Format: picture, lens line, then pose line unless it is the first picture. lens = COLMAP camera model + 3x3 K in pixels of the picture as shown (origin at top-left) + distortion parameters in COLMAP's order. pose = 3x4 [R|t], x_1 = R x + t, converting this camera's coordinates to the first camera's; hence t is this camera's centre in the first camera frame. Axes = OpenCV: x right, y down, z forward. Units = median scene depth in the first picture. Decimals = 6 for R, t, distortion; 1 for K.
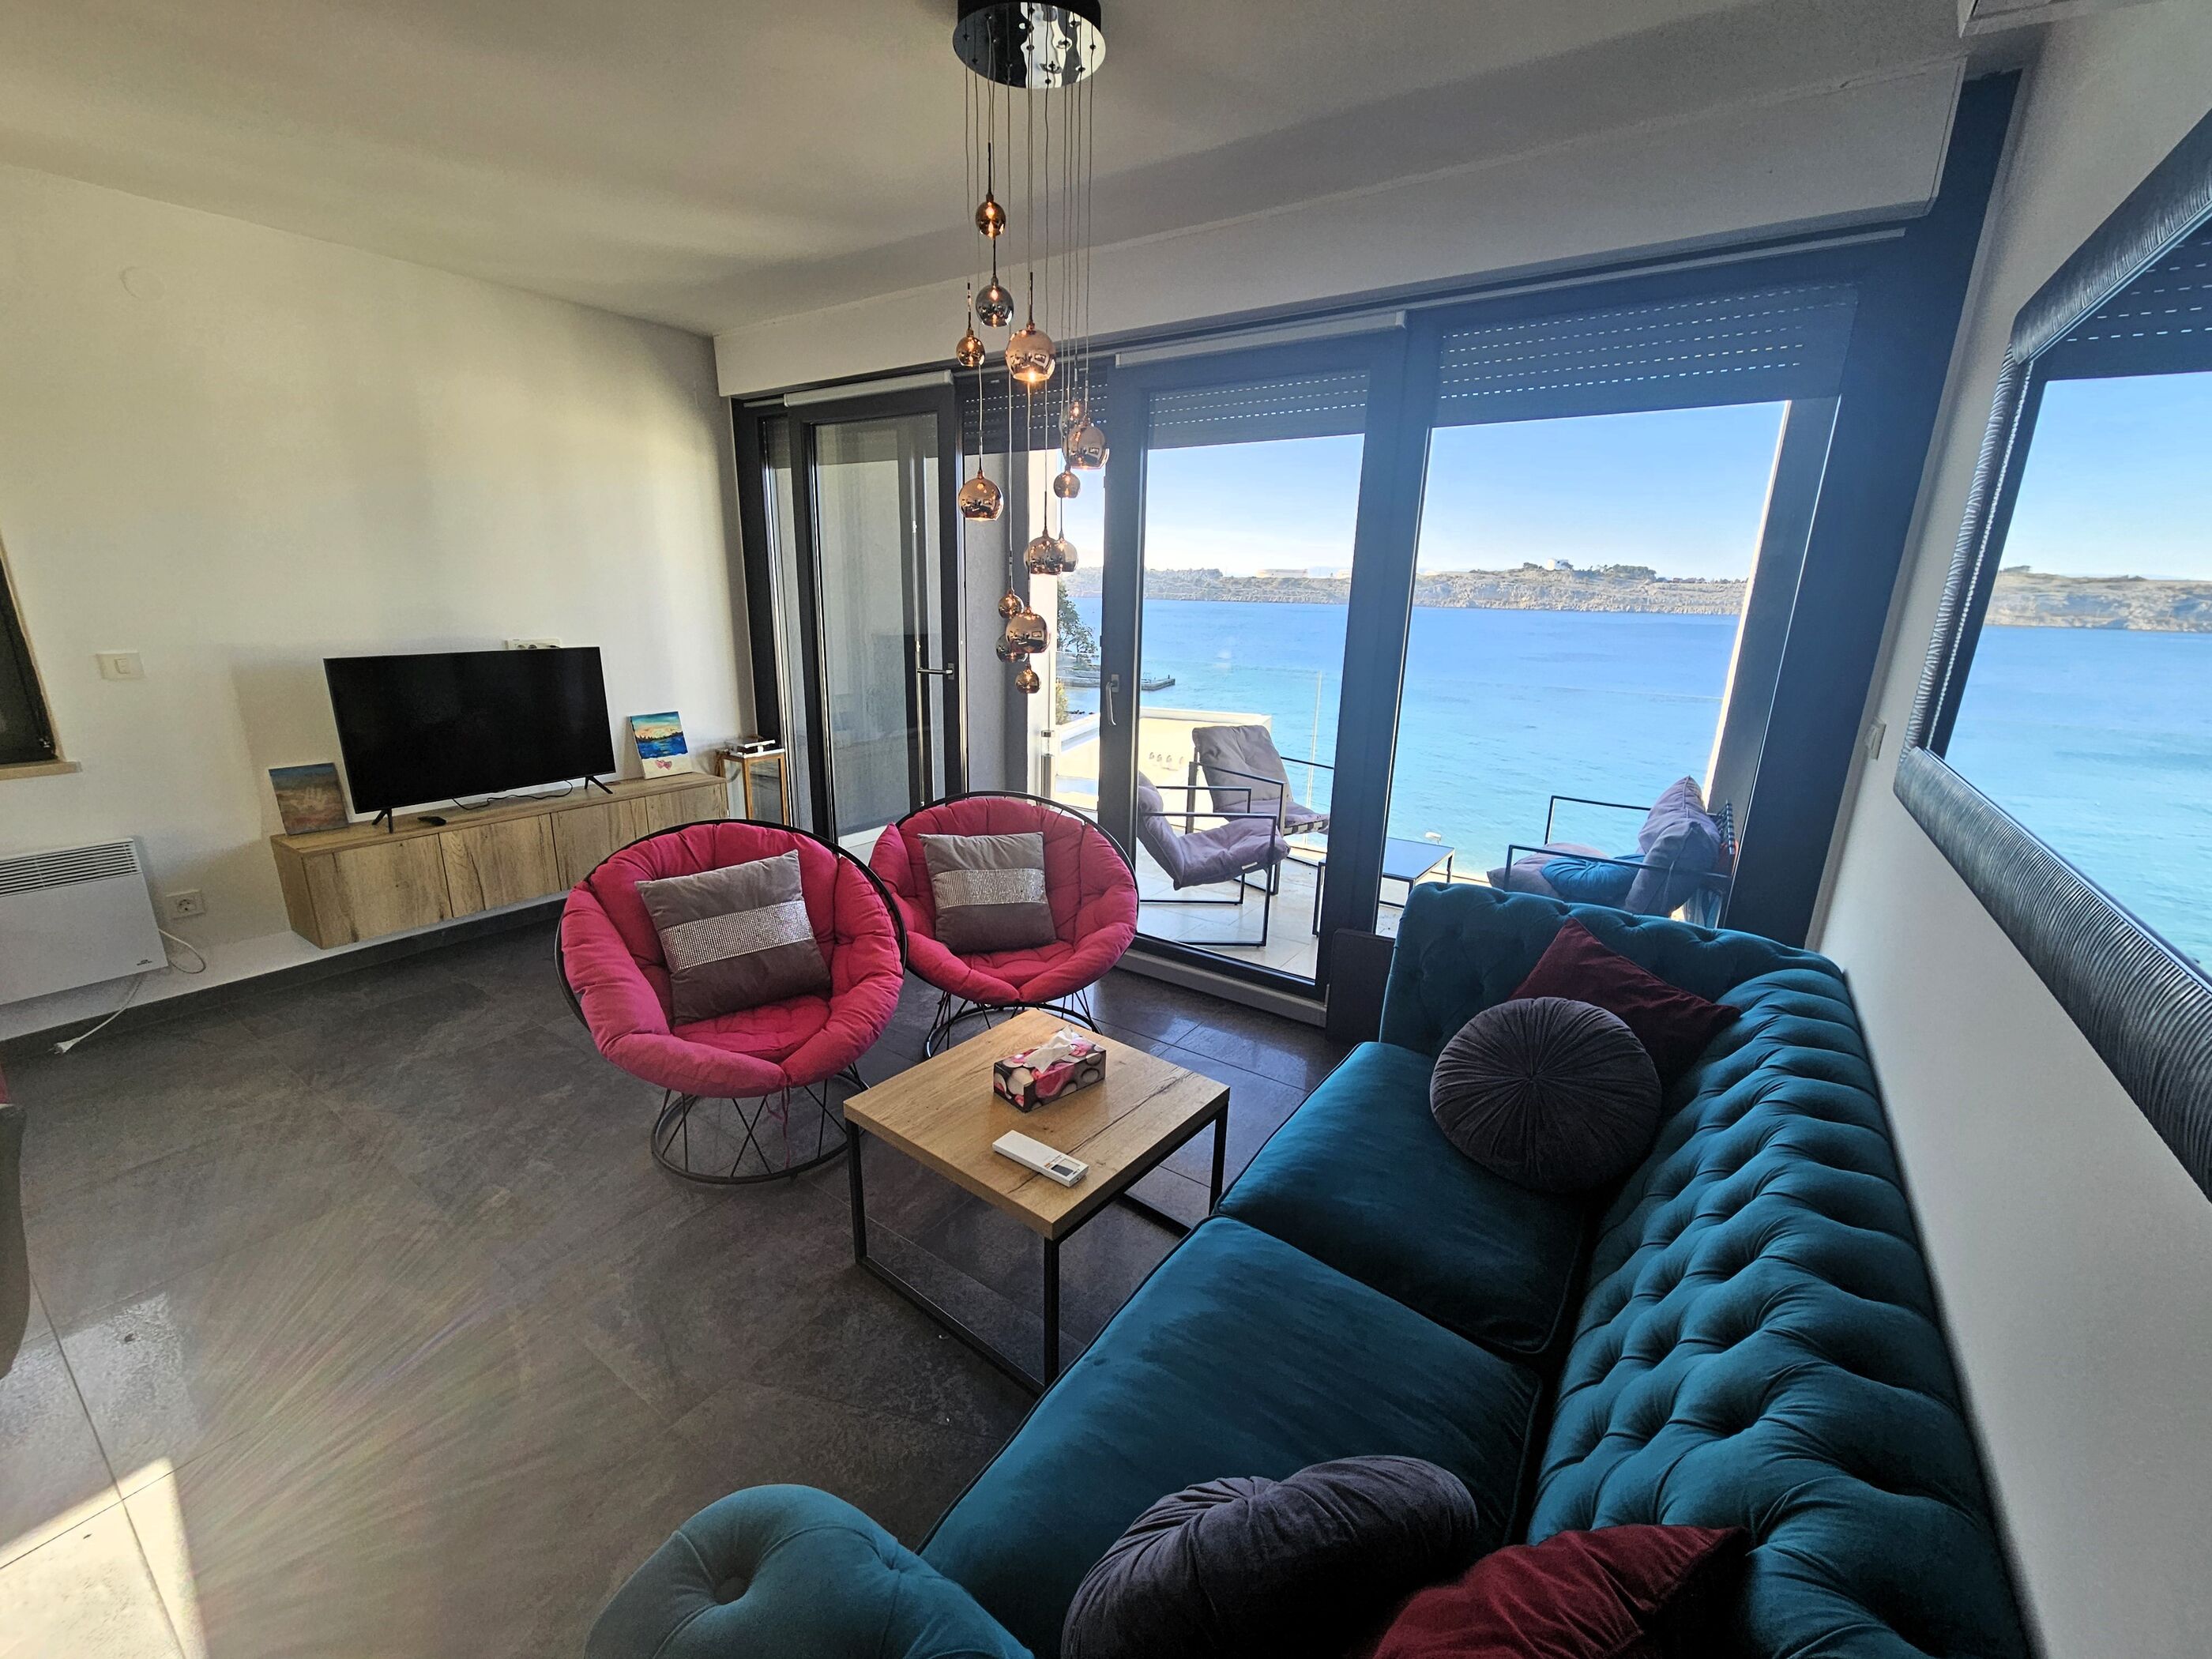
lens RADIAL K [[905.9, 0, 1093.7], [0, 905.9, 839.4], [0, 0, 1]] dist [-0.000640, -0.000875]
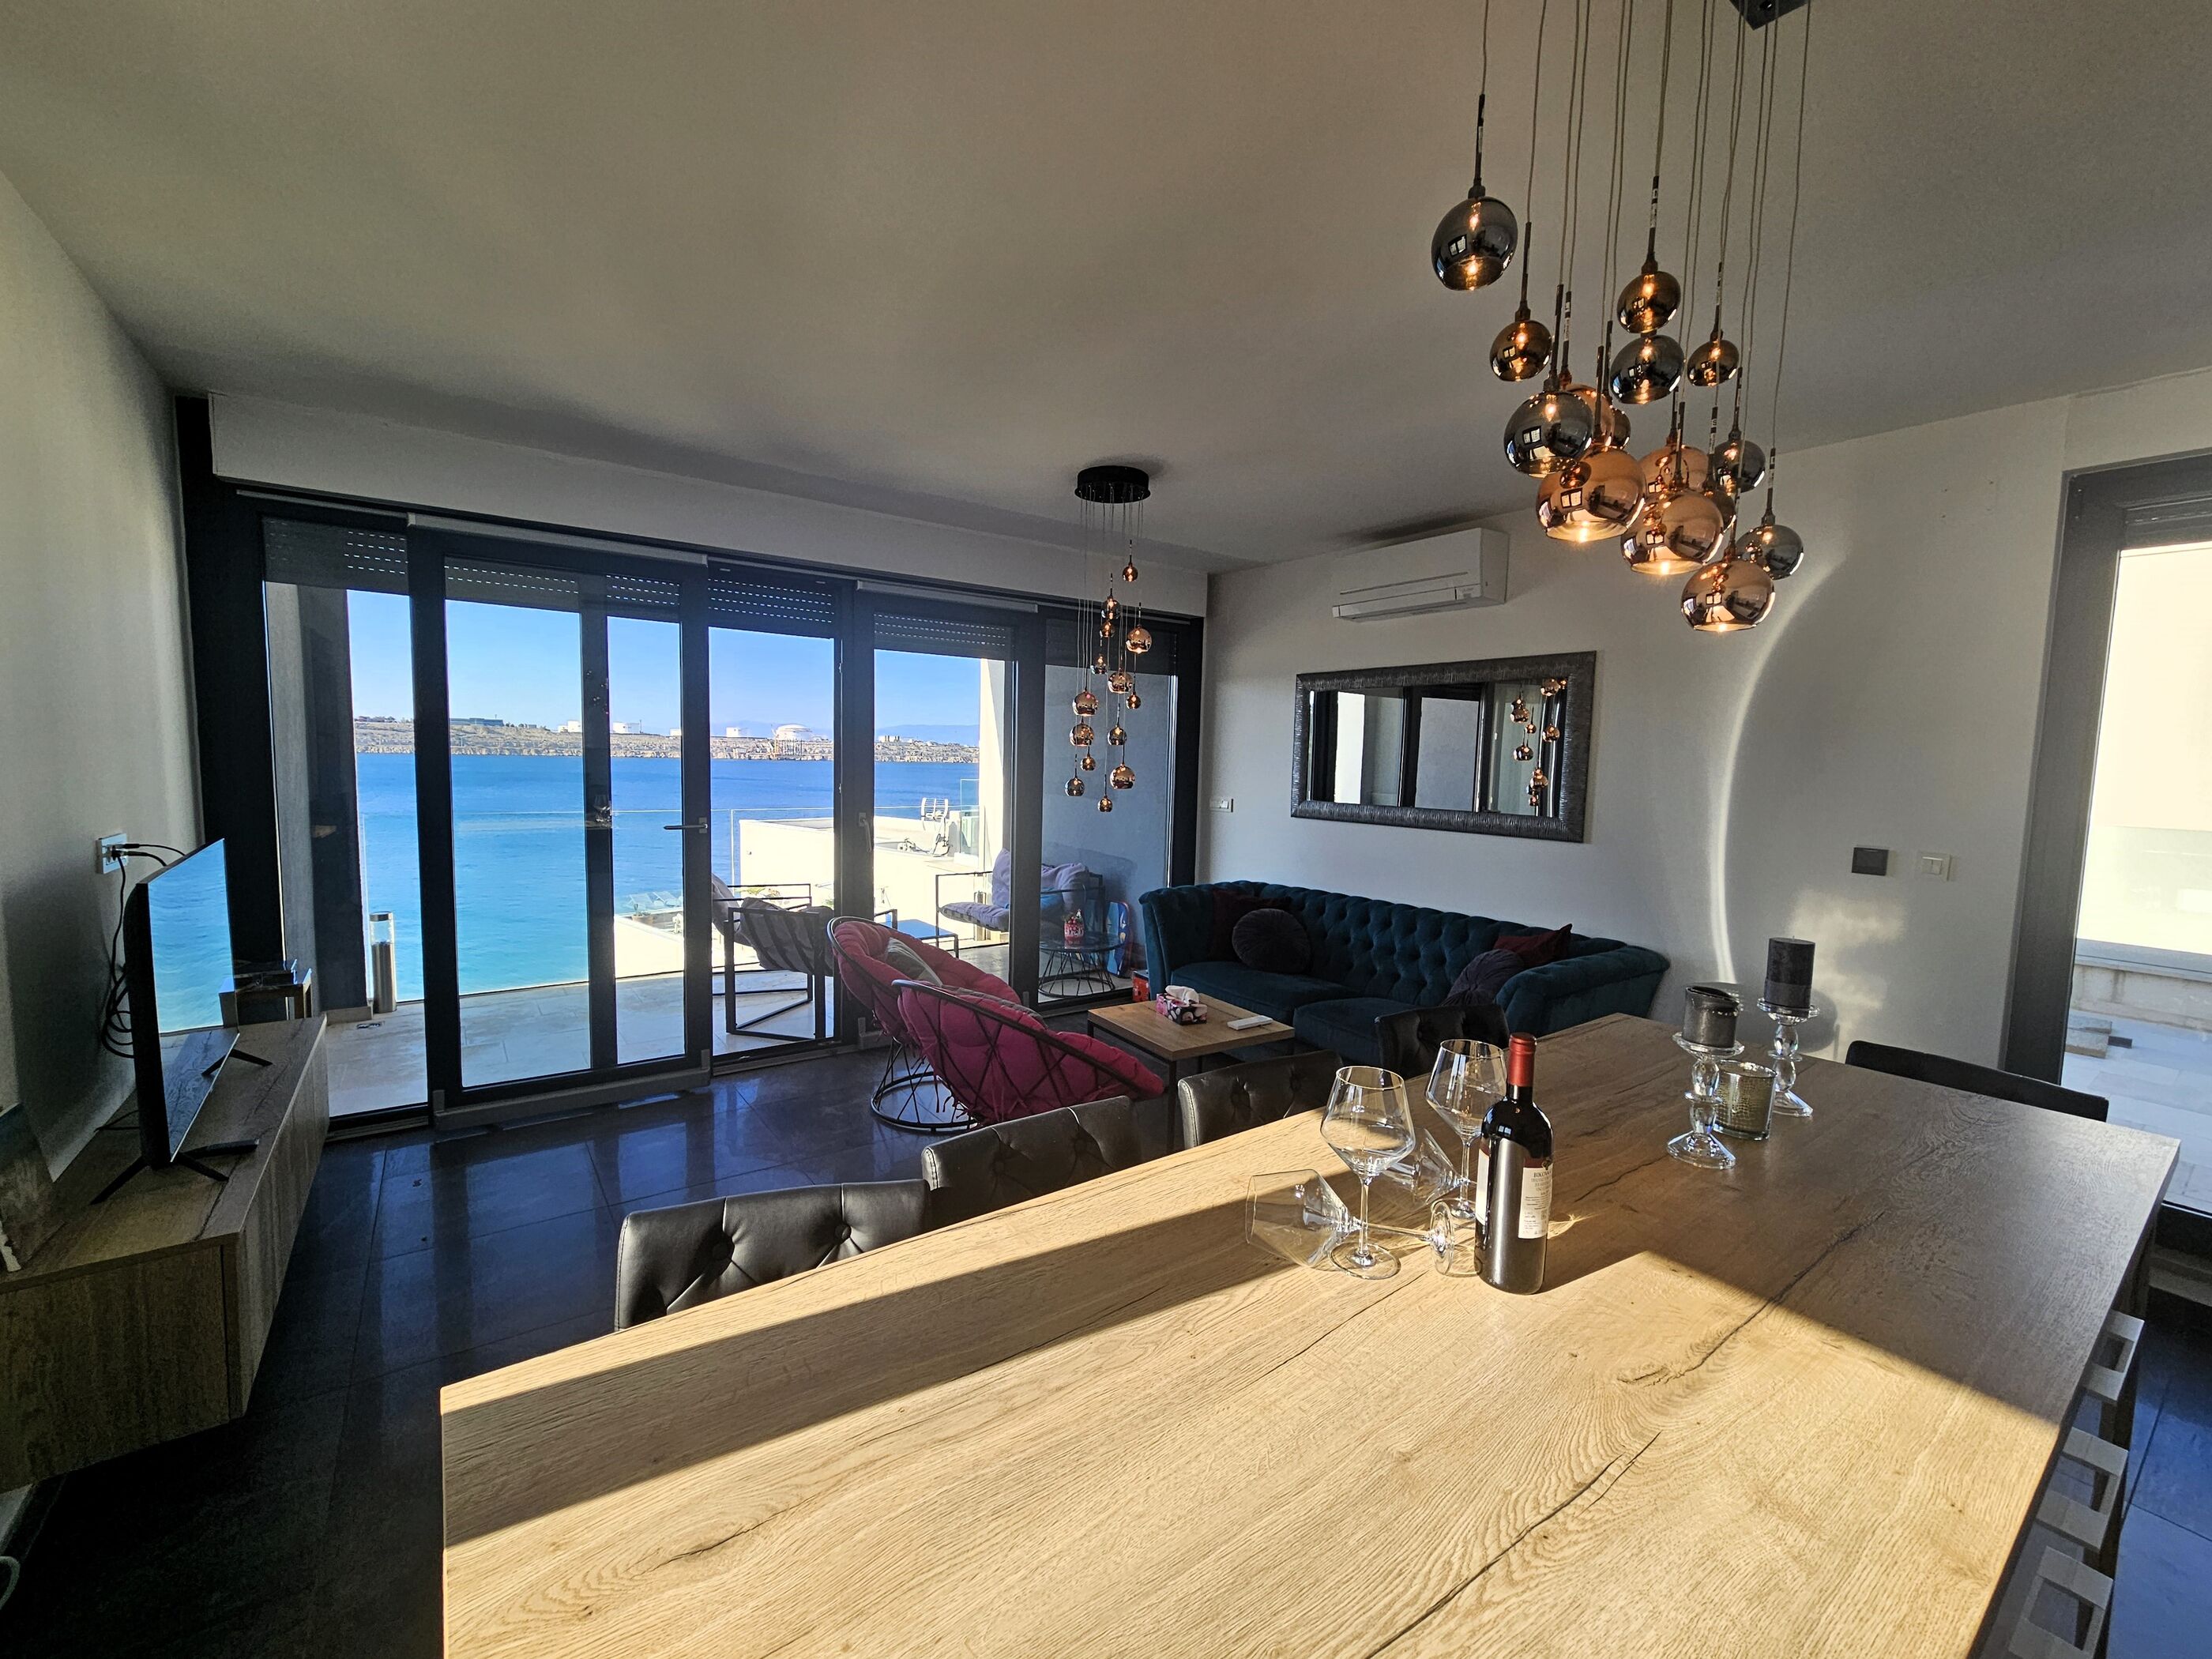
lens RADIAL K [[905.9, 0, 1093.7], [0, 905.9, 839.4], [0, 0, 1]] dist [-0.000640, -0.000875]
pose [[0.332429, -0.098756, 0.937944, -0.962606], [0.236346, 0.971493, 0.018522, -0.083176], [-0.913034, 0.215522, 0.346292, 0.240049]]
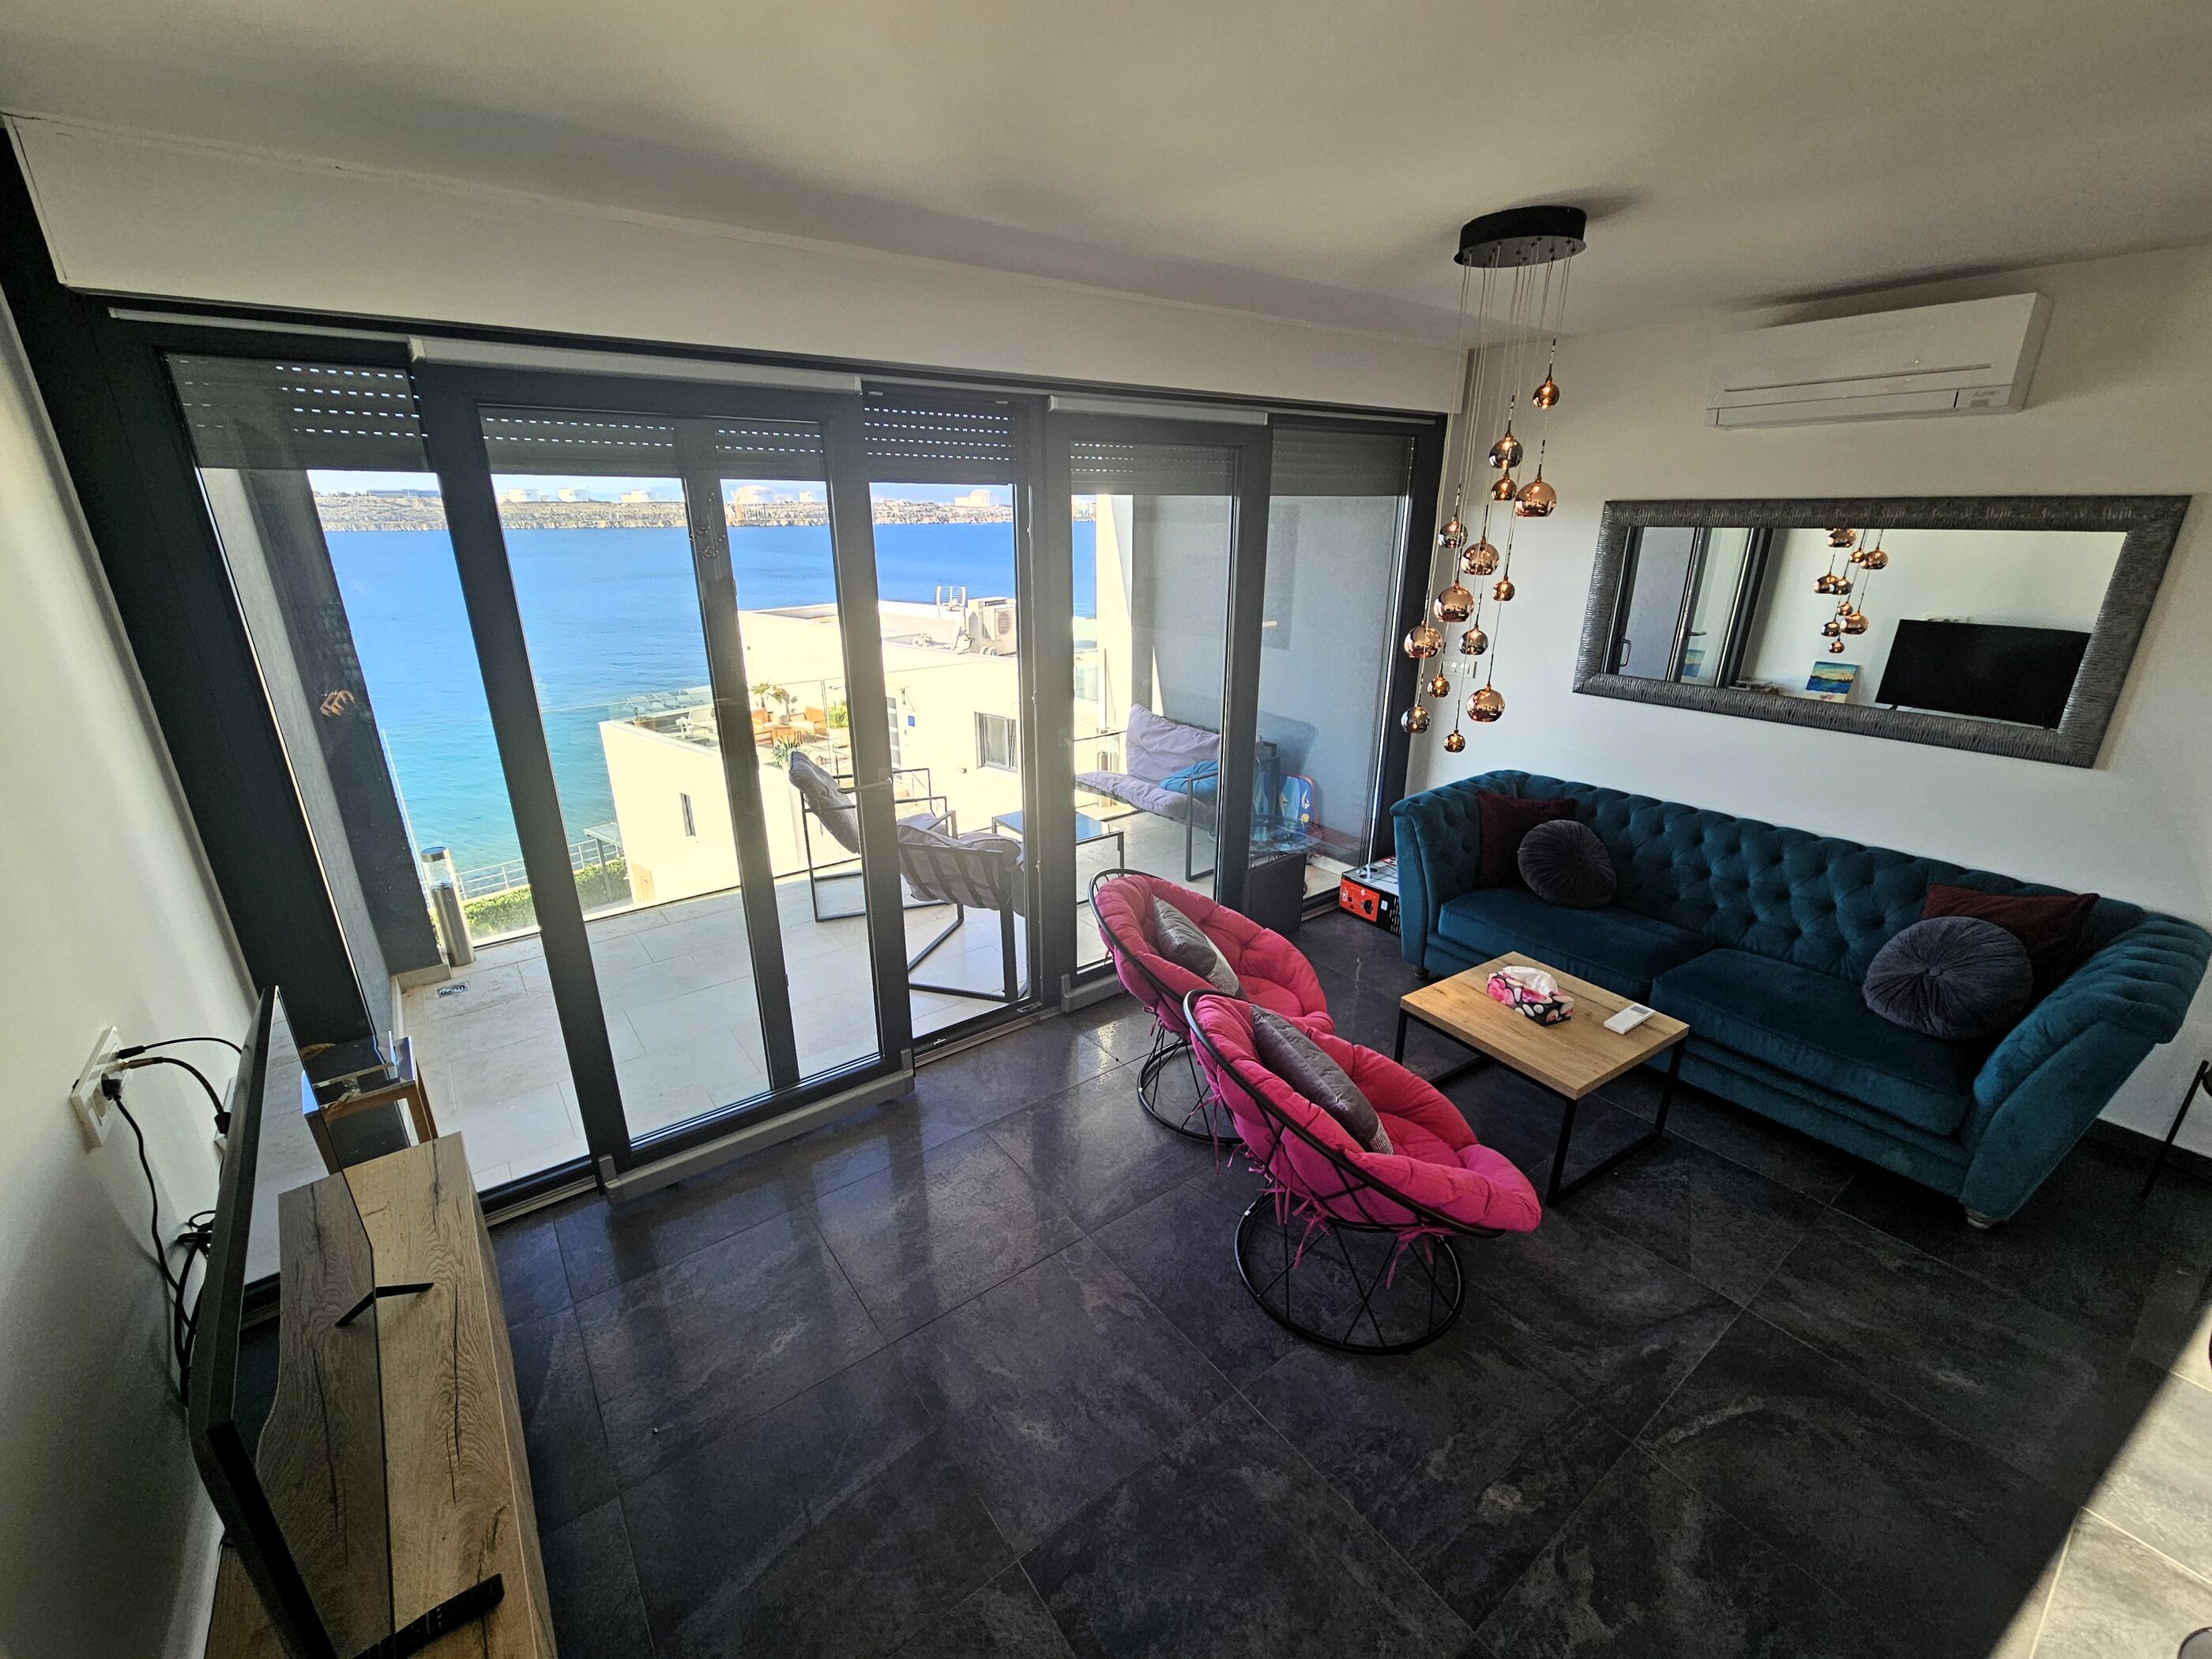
lens RADIAL K [[905.9, 0, 1093.7], [0, 905.9, 839.4], [0, 0, 1]] dist [-0.000640, -0.000875]
pose [[0.313388, -0.344082, 0.885096, -0.787342], [0.265701, 0.926593, 0.266137, -0.272925], [-0.911697, 0.151767, 0.381806, 0.532639]]
